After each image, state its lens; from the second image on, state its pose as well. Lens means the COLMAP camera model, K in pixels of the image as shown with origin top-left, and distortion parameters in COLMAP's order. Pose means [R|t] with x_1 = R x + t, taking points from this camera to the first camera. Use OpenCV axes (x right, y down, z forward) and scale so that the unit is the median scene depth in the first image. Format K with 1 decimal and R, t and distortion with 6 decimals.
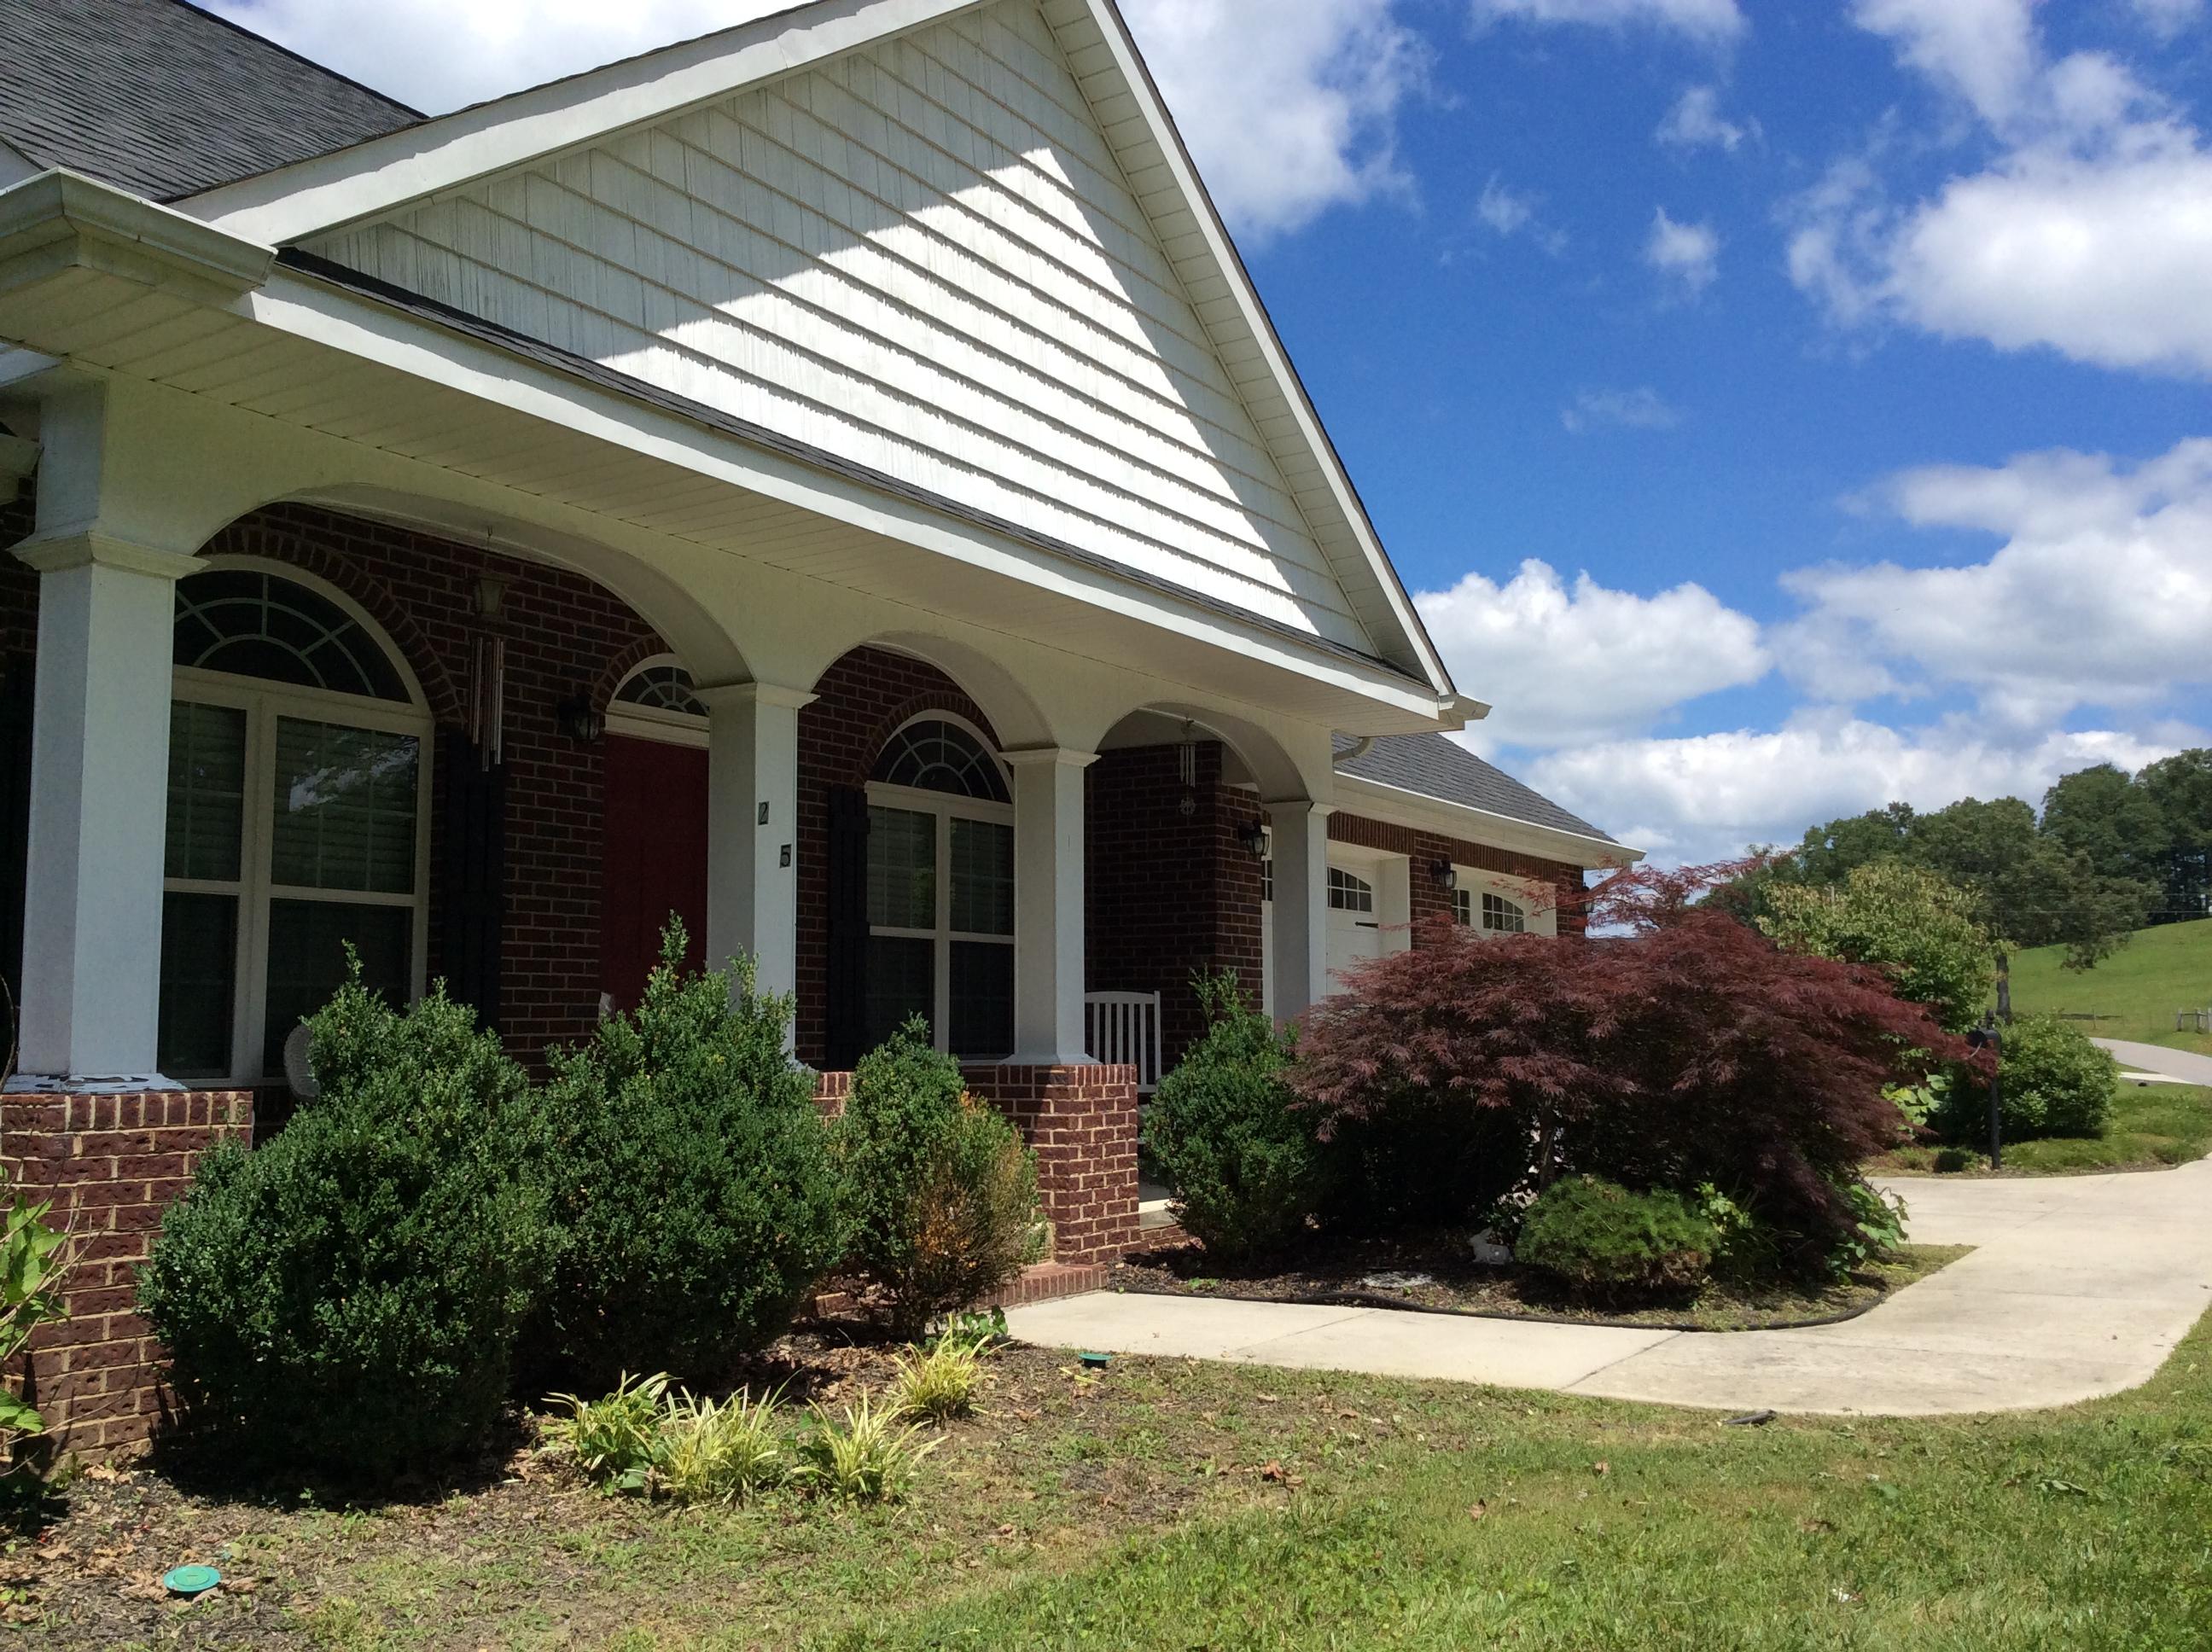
lens RADIAL K [[2006.6, 0, 1106.0], [0, 2006.6, 826.0], [0, 0, 1]] dist [0.124287, -0.242453]
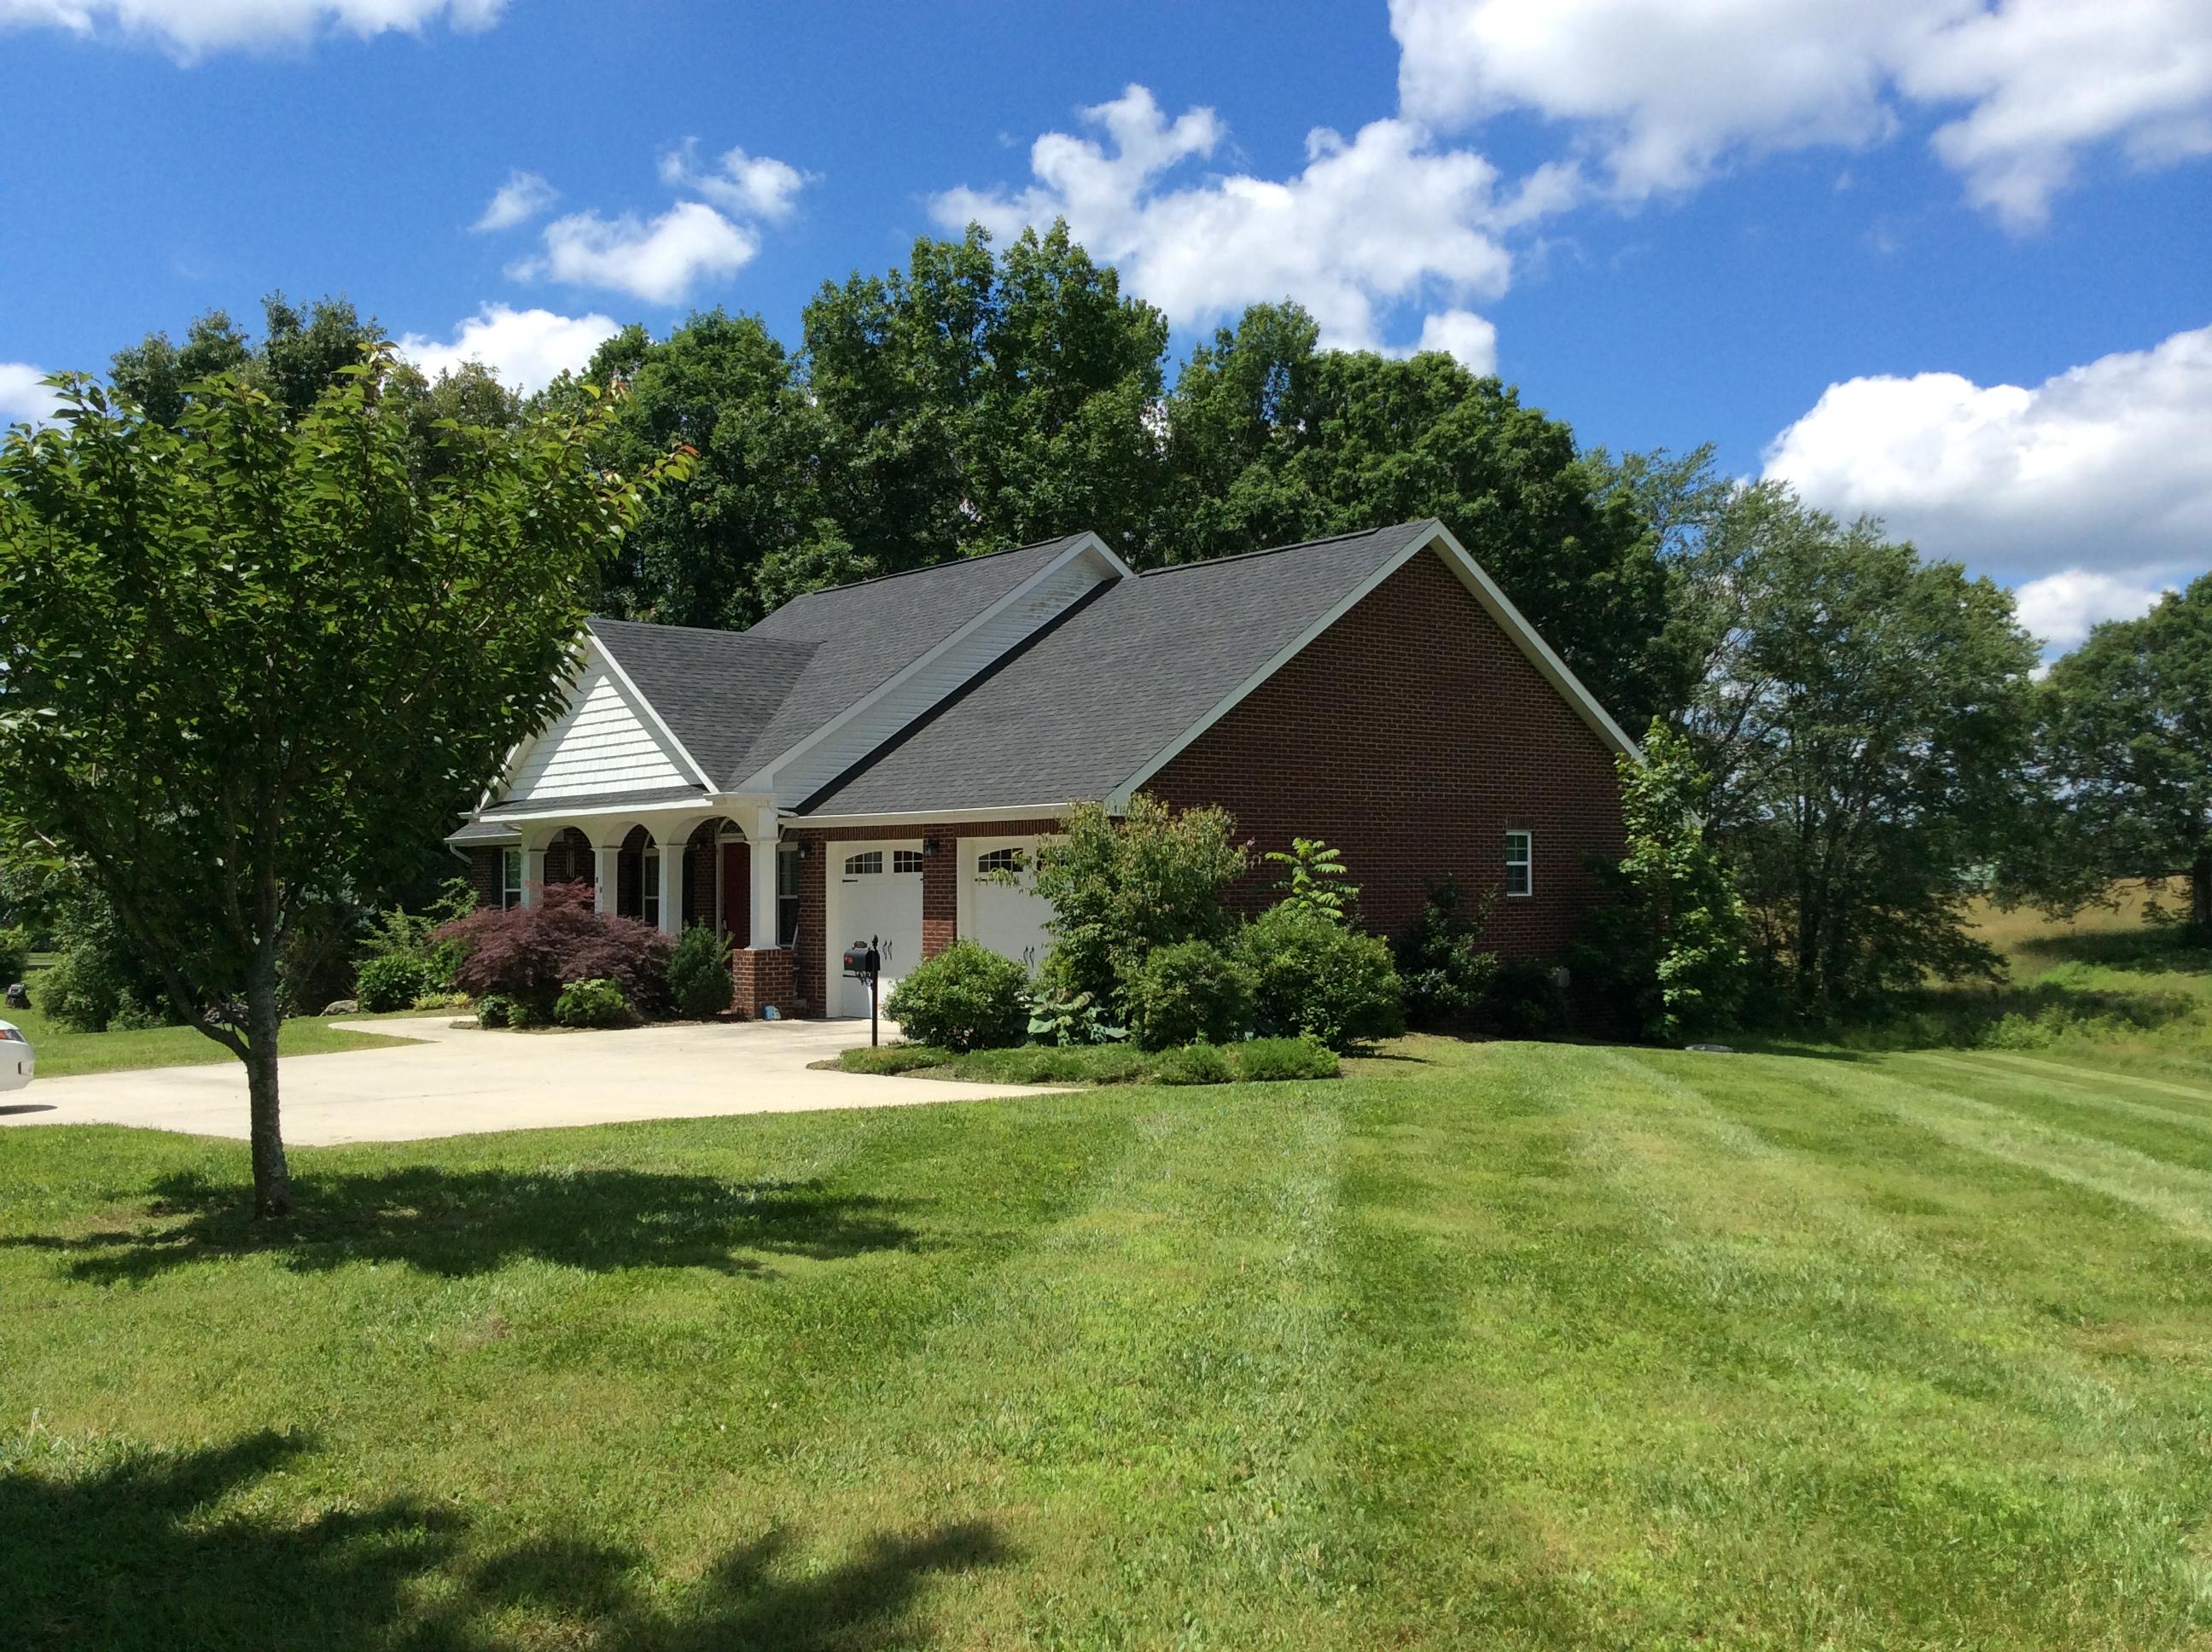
lens RADIAL K [[2006.6, 0, 1106.0], [0, 2006.6, 826.0], [0, 0, 1]] dist [0.124287, -0.242453]
pose [[-0.311162, -0.019566, -0.950155, 3.106955], [0.111233, 0.992167, -0.056858, 0.212501], [0.943825, -0.123381, -0.306548, 2.980218]]
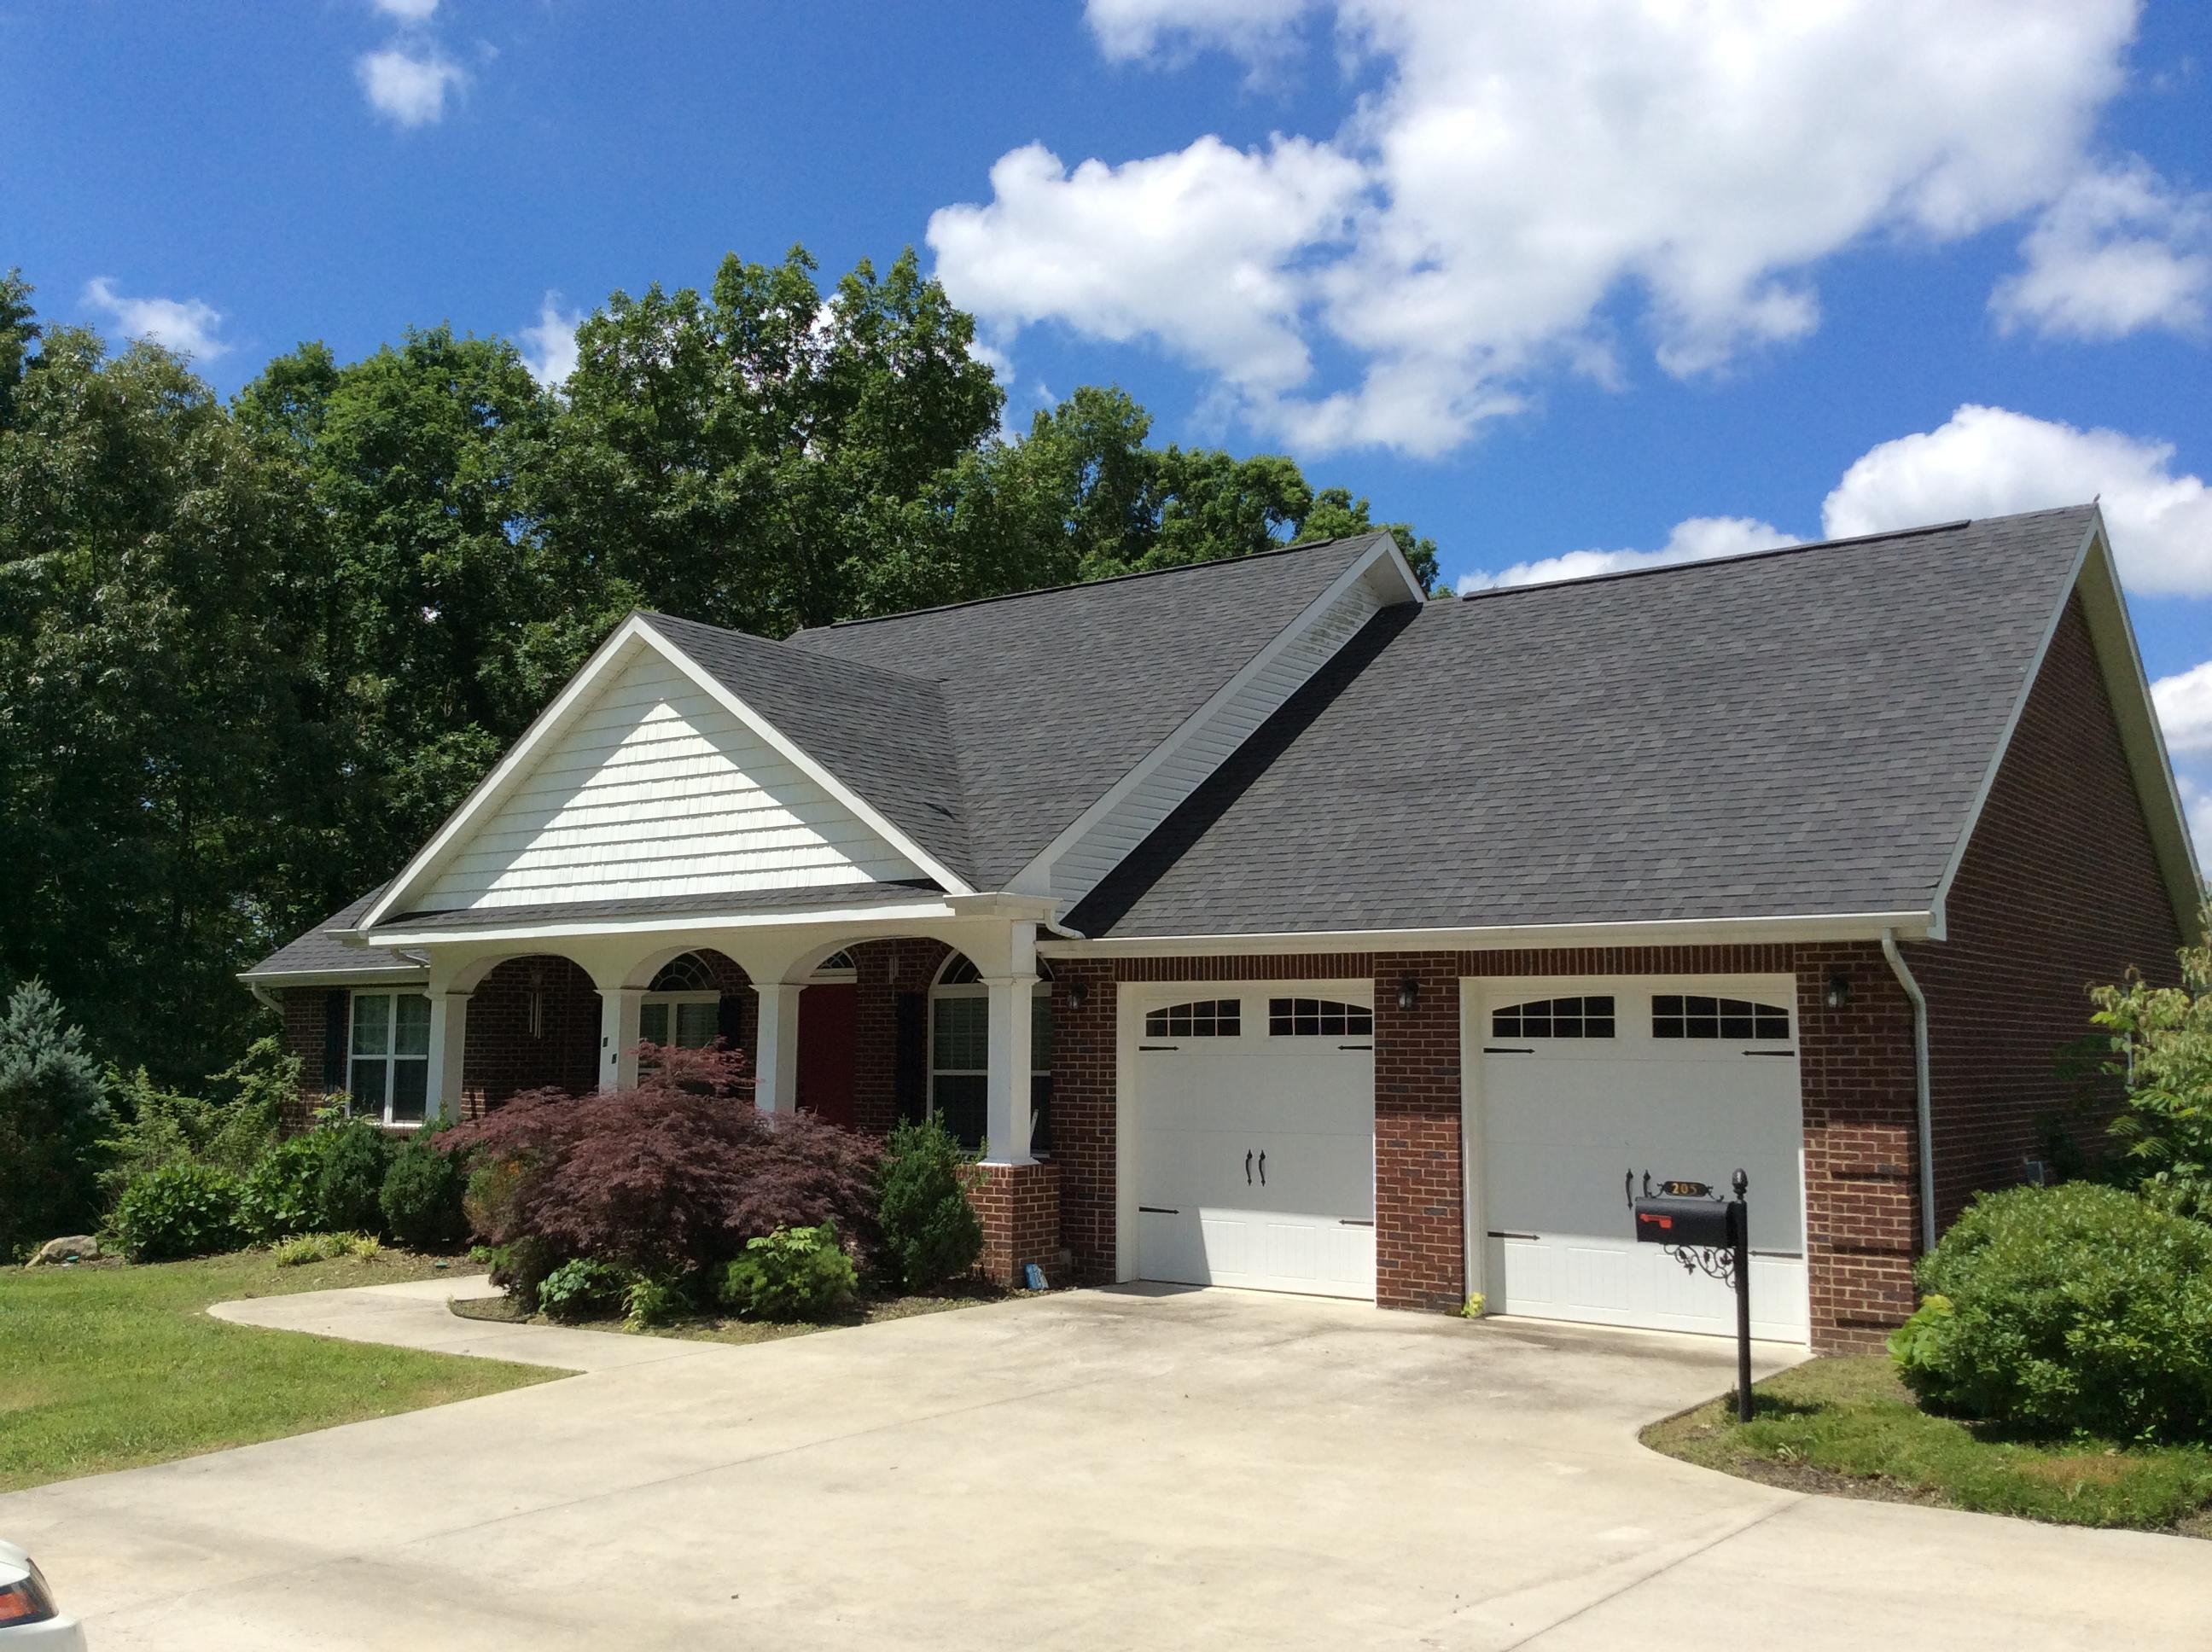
lens RADIAL K [[2016.5, 0, 1106.0], [0, 2016.5, 826.0], [0, 0, 1]] dist [0.129128, -0.269812]
pose [[-0.080881, -0.104834, -0.991195, 2.086595], [0.103864, 0.988153, -0.112988, 0.070508], [0.991297, -0.112088, -0.069034, 1.673652]]
